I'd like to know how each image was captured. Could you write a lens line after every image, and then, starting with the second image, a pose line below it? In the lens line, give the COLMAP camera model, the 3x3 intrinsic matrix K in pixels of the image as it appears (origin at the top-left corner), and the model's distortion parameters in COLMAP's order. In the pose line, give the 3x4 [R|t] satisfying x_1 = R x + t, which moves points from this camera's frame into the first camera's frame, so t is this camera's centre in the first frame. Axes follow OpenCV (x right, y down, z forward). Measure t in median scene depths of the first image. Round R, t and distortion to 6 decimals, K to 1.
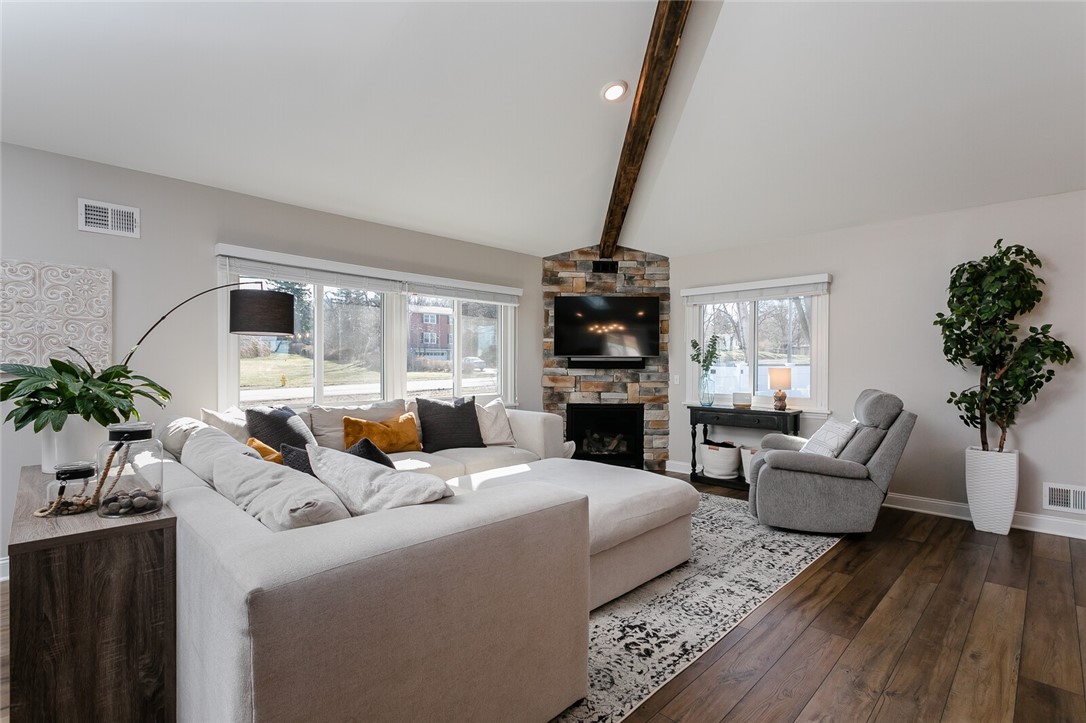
lens RADIAL K [[520.1, 0, 540.9], [0, 520.1, 366.2], [0, 0, 1]] dist [0.001915, 0.001389]
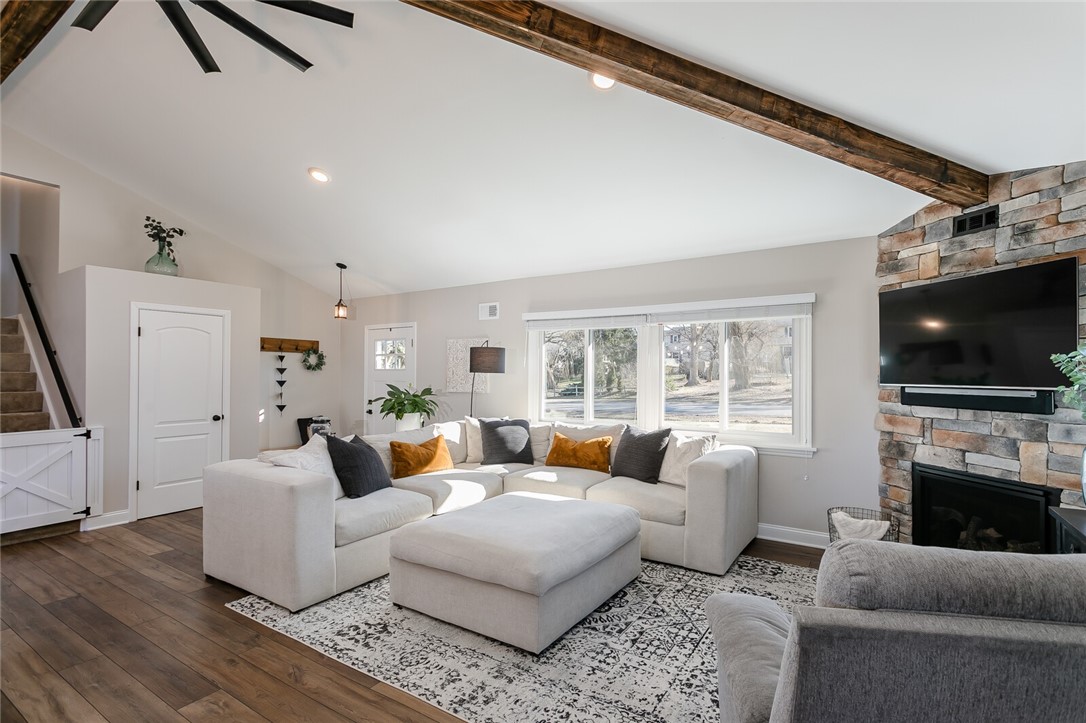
lens RADIAL K [[520.1, 0, 542.3], [0, 520.1, 362.9], [0, 0, 1]] dist [0.001915, 0.001389]
pose [[0.191838, -0.023635, -0.981142, 0.572572], [-0.004235, 0.999681, -0.024910, -0.027681], [0.981417, 0.008933, 0.191677, 0.454339]]
